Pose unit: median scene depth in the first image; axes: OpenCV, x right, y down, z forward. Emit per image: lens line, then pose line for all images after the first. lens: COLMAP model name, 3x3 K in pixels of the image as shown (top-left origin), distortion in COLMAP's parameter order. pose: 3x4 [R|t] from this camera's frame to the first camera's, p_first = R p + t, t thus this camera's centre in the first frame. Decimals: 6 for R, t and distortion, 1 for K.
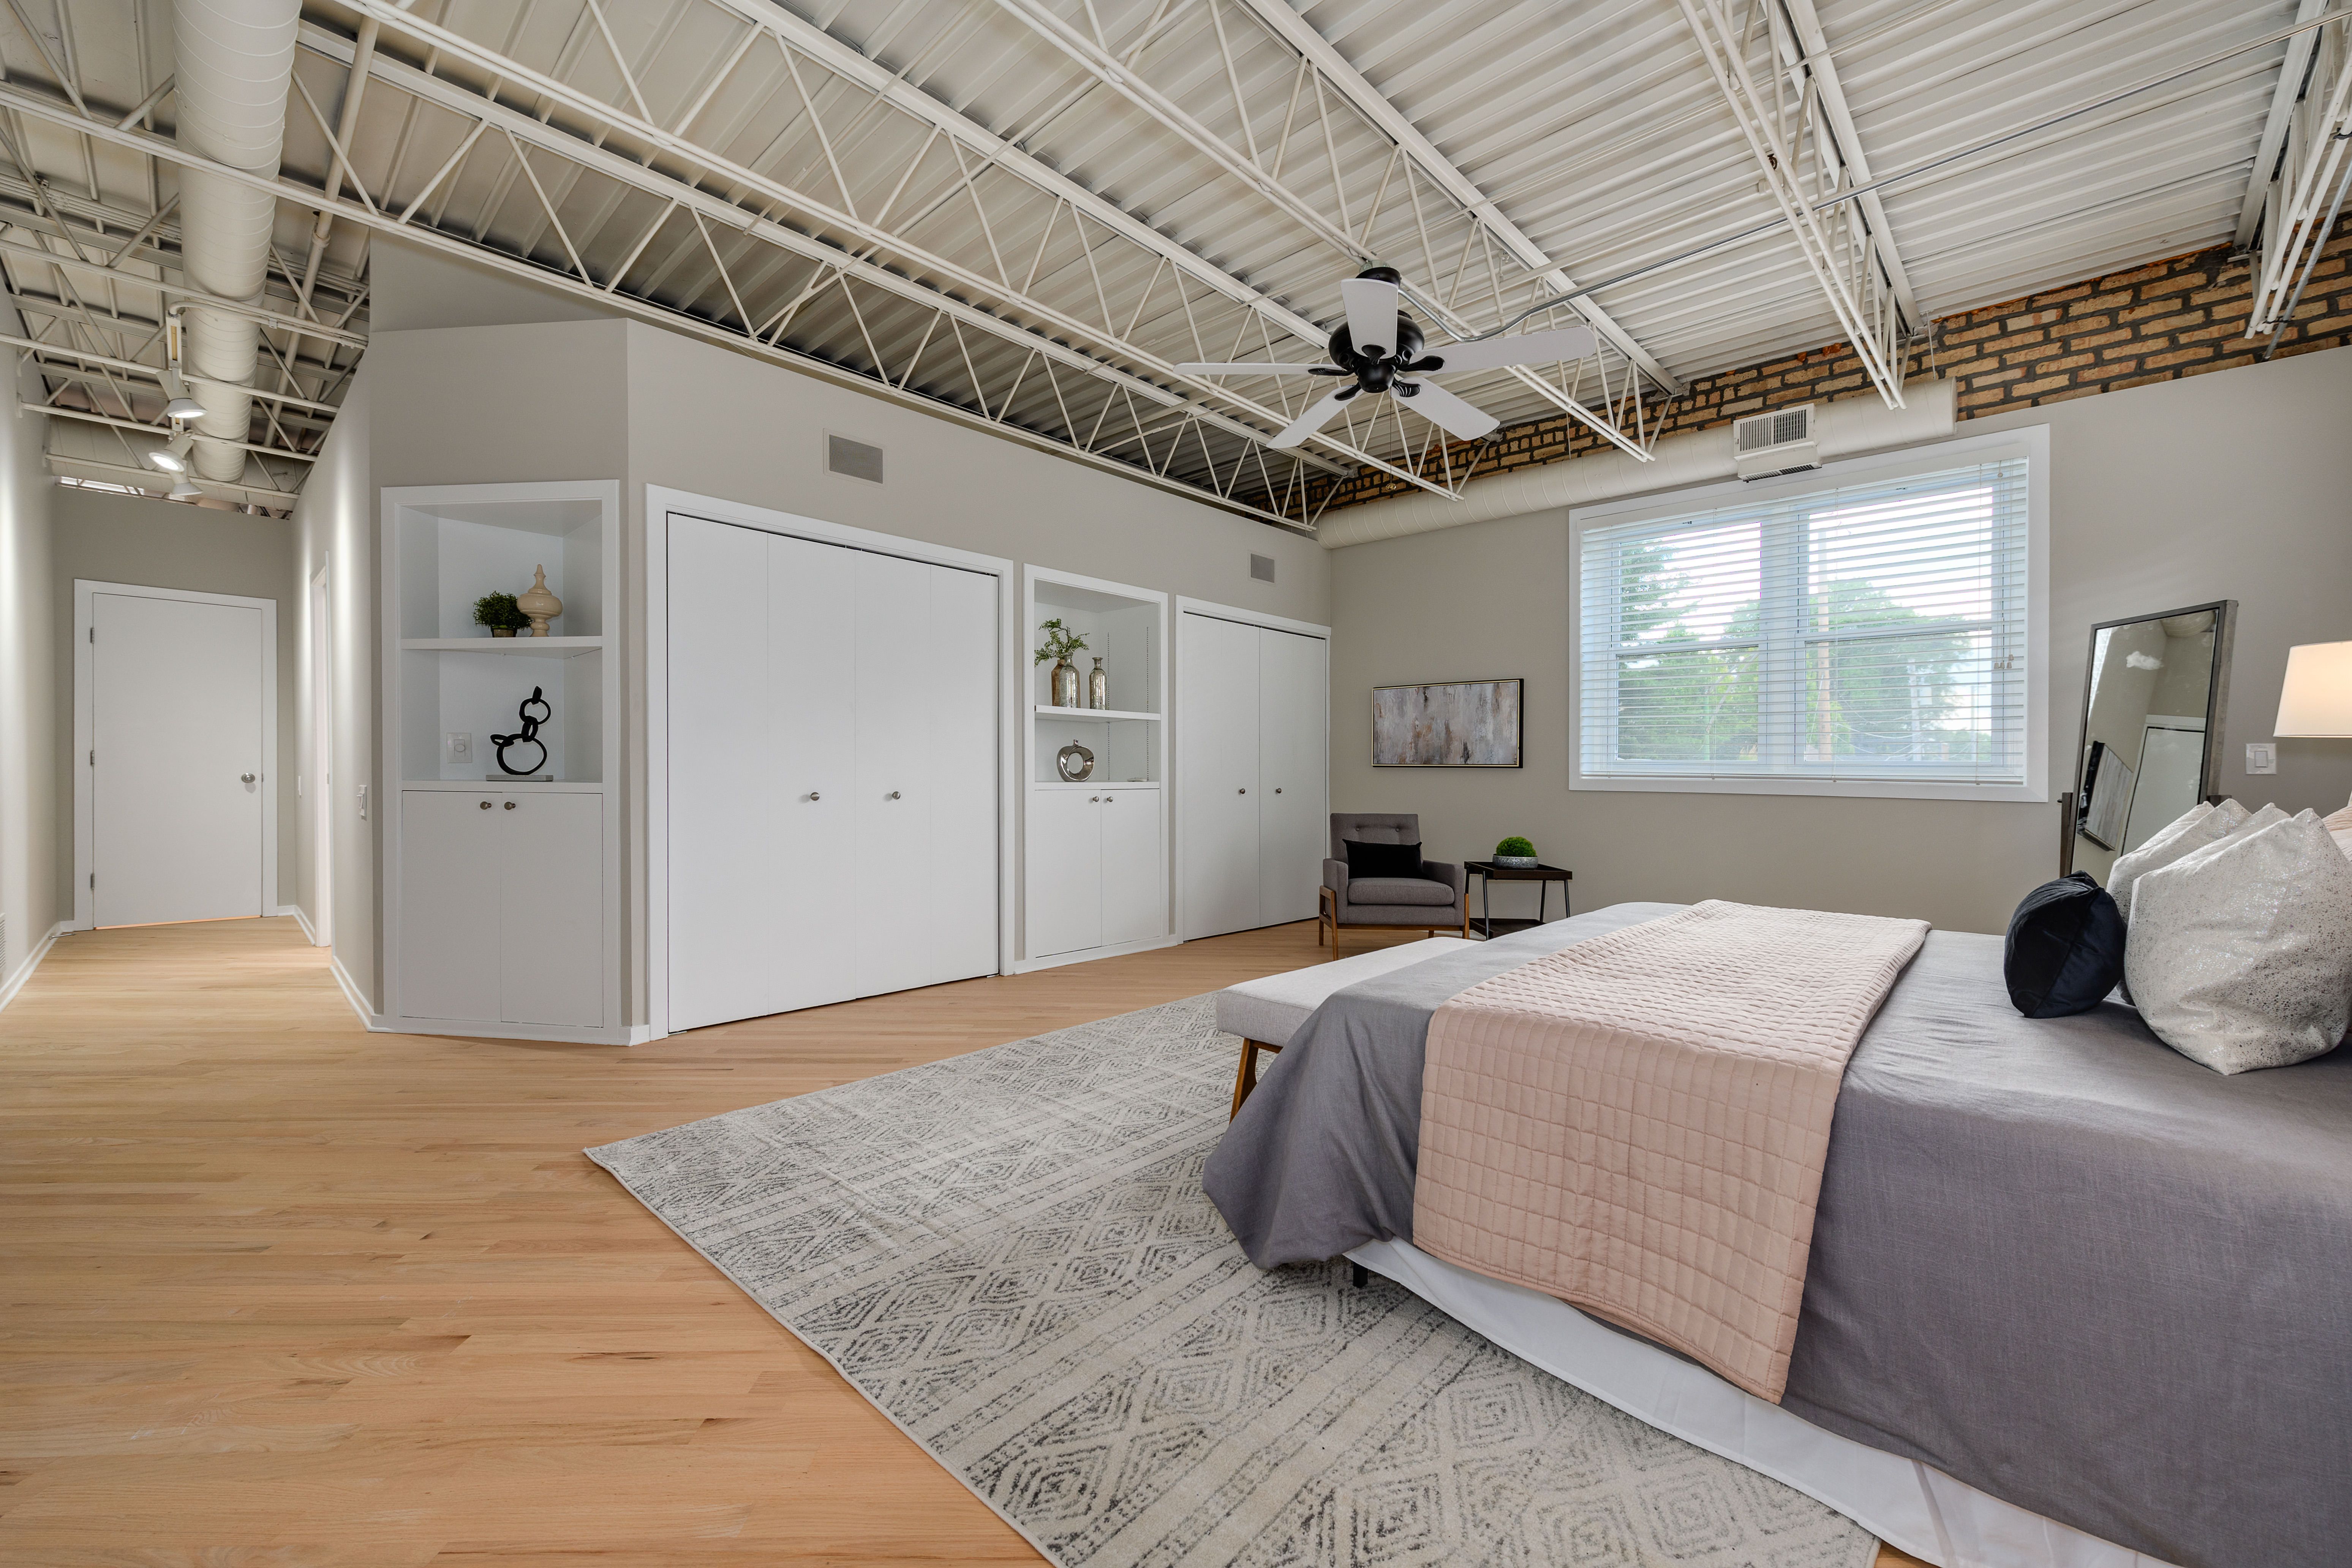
lens RADIAL K [[923.6, 0, 1183.0], [0, 923.6, 779.5], [0, 0, 1]] dist [0.007484, -0.000006]
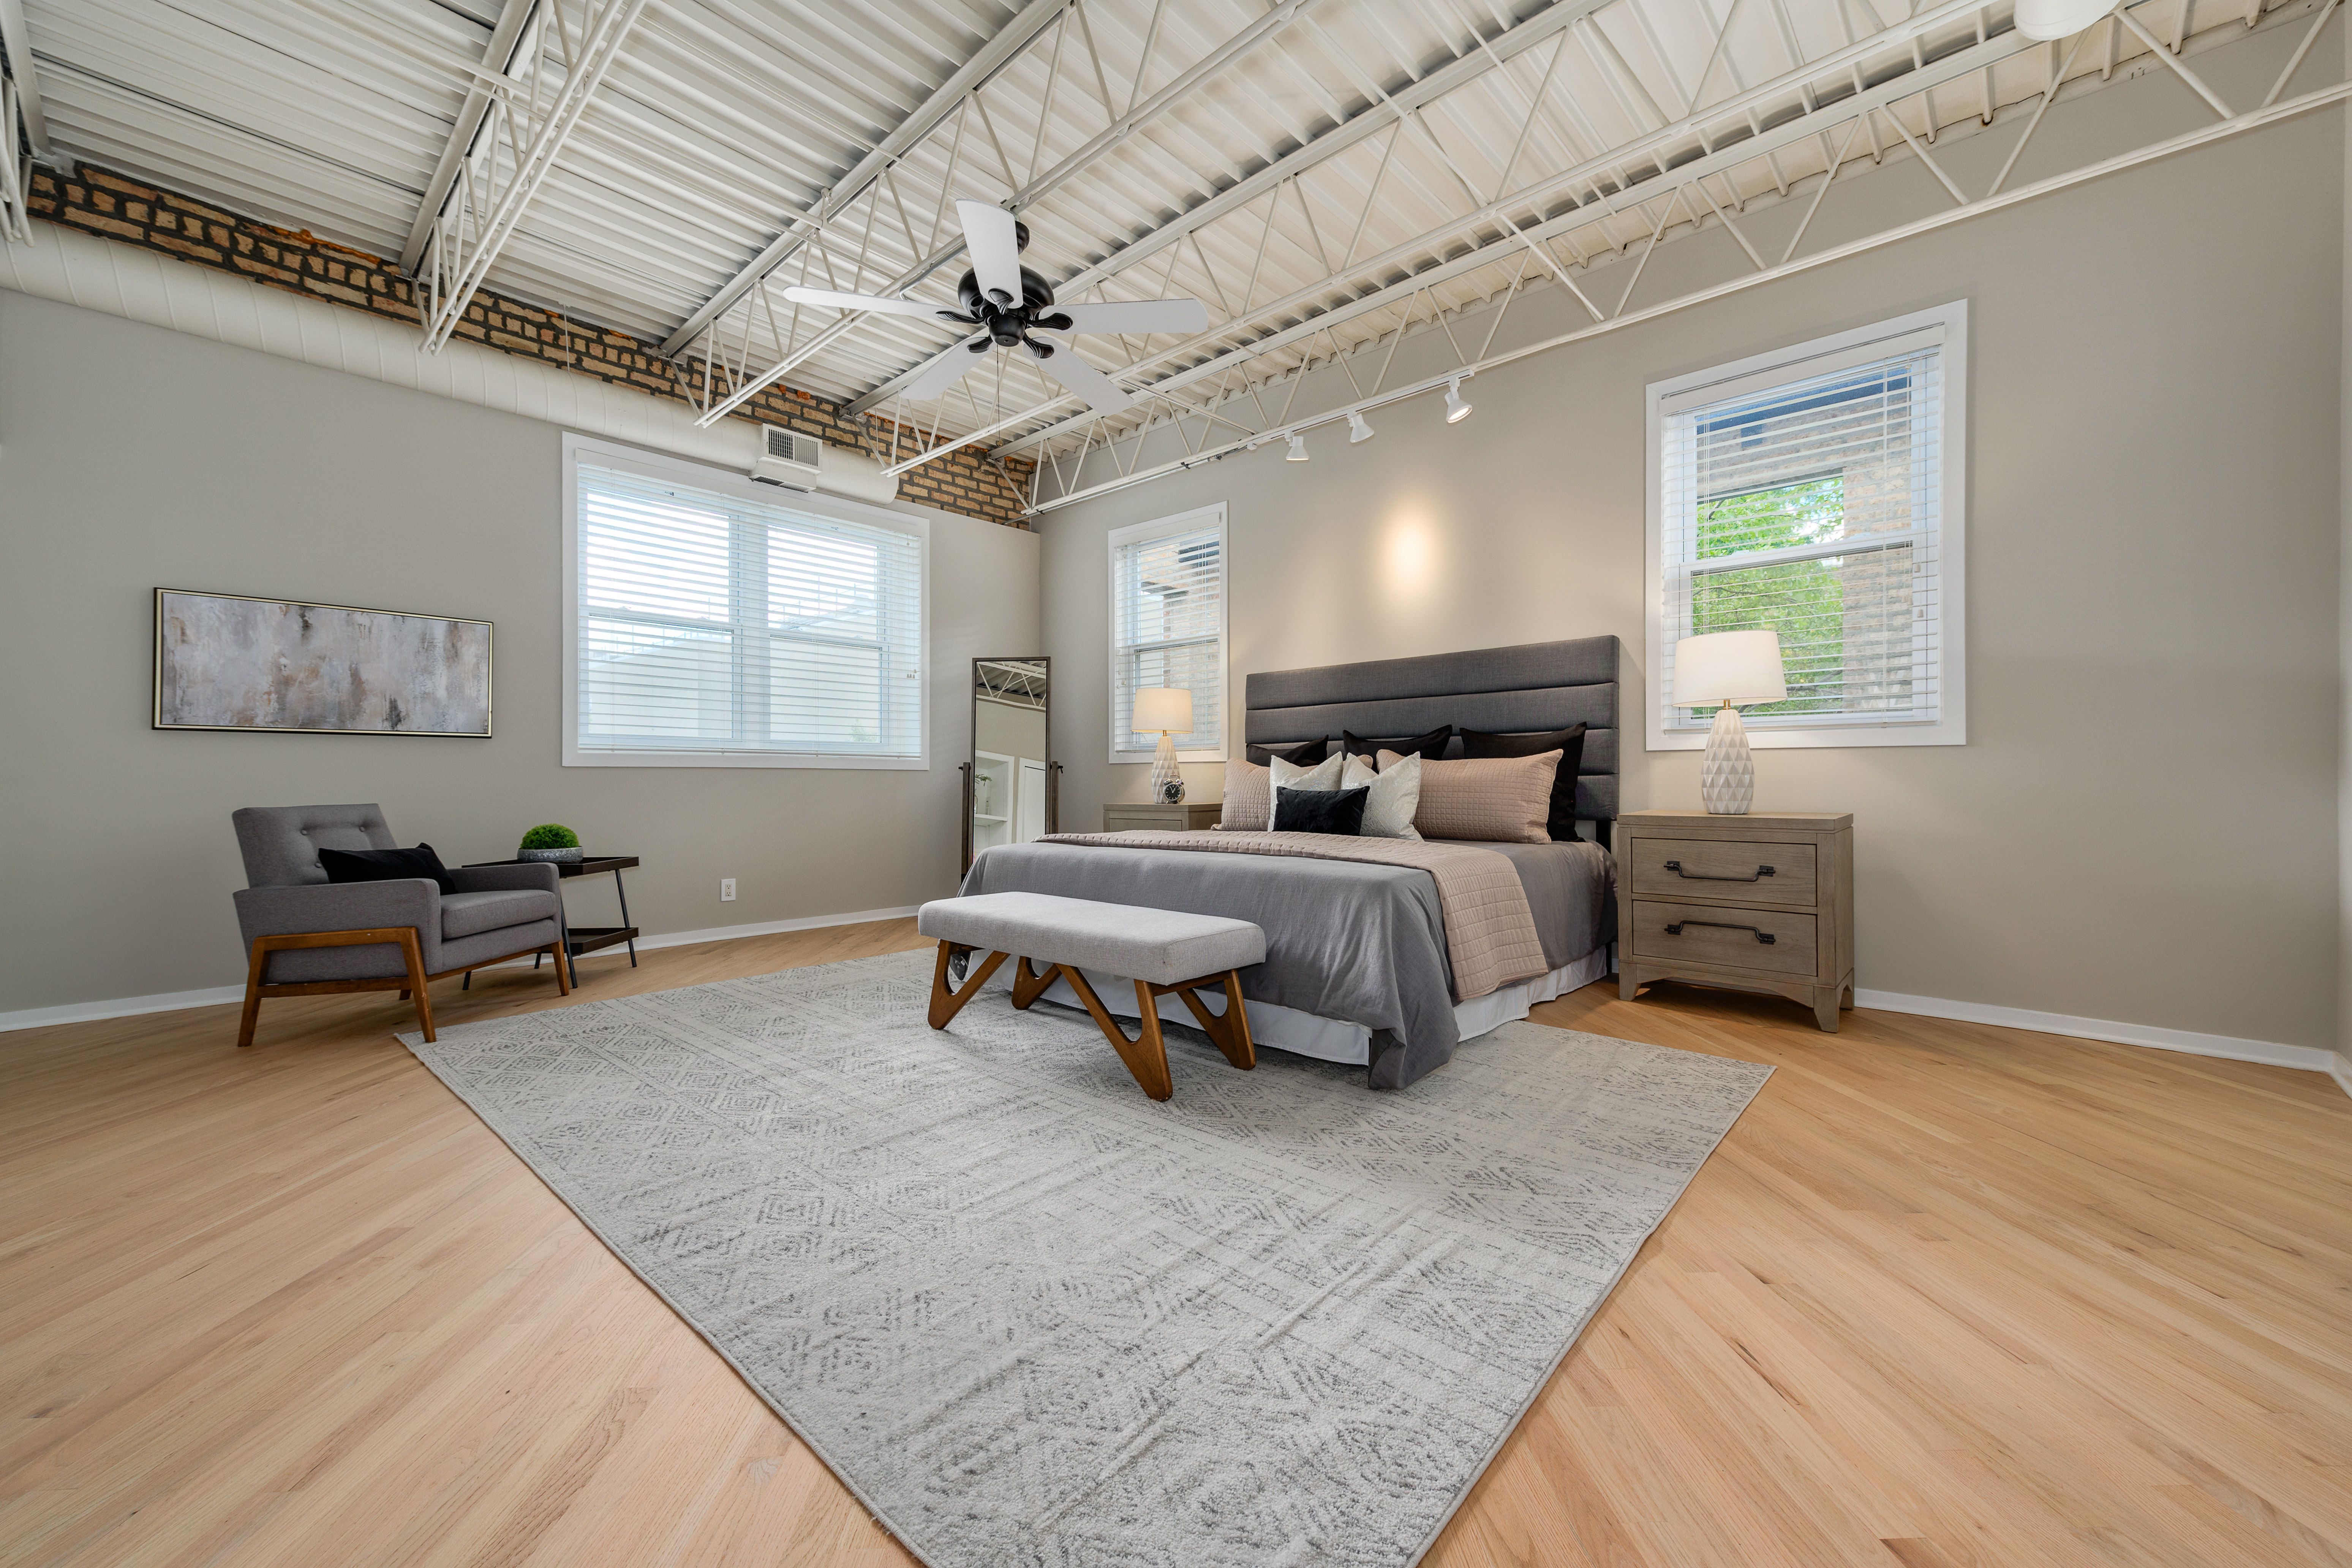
lens RADIAL K [[923.6, 0, 1181.0], [0, 923.6, 769.2], [0, 0, 1]] dist [0.007484, -0.000006]
pose [[-0.014658, -0.002627, 0.999889, -0.568310], [0.011235, 0.999933, 0.002792, 0.024165], [-0.999829, 0.011274, -0.014628, 0.602290]]
